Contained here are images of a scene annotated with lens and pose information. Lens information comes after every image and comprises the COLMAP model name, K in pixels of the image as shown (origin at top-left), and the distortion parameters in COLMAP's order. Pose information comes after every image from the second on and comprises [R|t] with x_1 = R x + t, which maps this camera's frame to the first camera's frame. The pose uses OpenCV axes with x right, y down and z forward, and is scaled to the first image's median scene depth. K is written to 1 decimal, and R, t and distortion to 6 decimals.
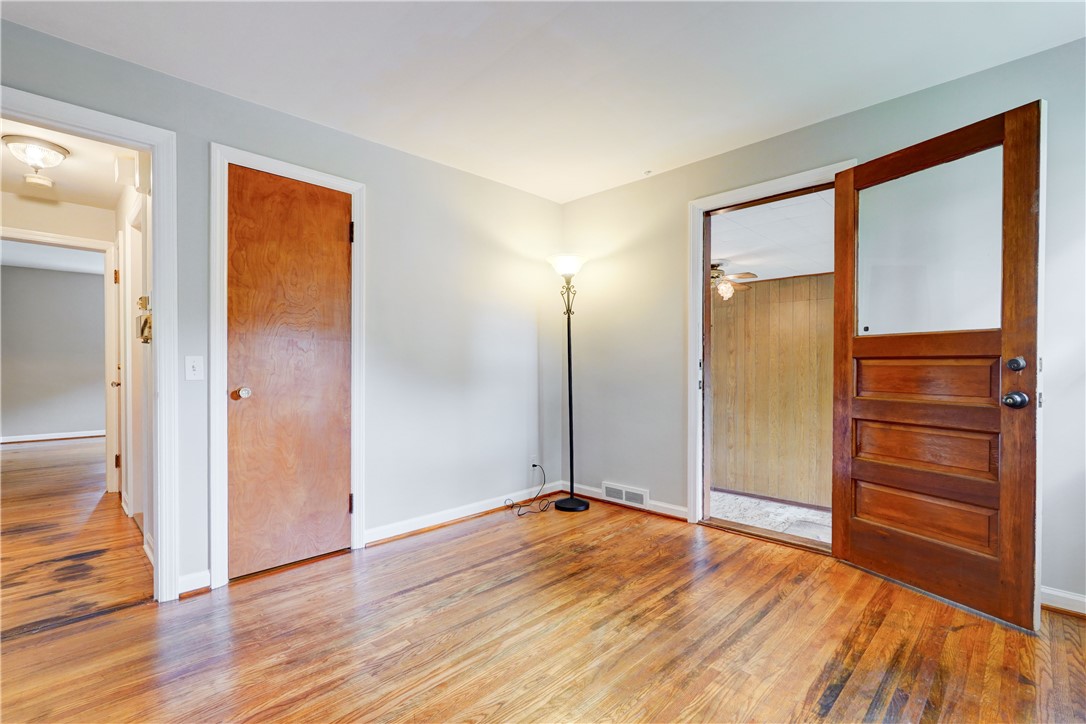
lens RADIAL K [[495.3, 0, 544.0], [0, 495.3, 367.3], [0, 0, 1]] dist [-0.009205, 0.001142]
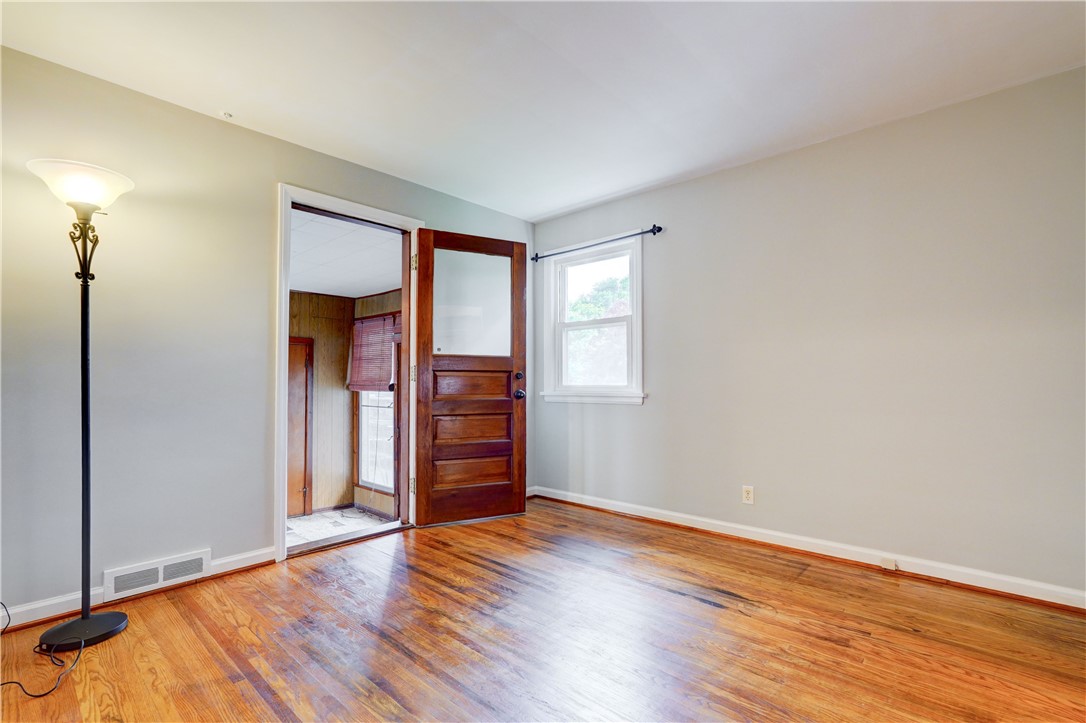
lens RADIAL K [[495.3, 0, 544.0], [0, 495.3, 366.8], [0, 0, 1]] dist [-0.009205, 0.001142]
pose [[-0.043028, 0.025719, 0.998743, -0.779544], [0.002907, 0.999668, -0.025617, 0.007284], [-0.999070, 0.001801, -0.043089, 0.798863]]
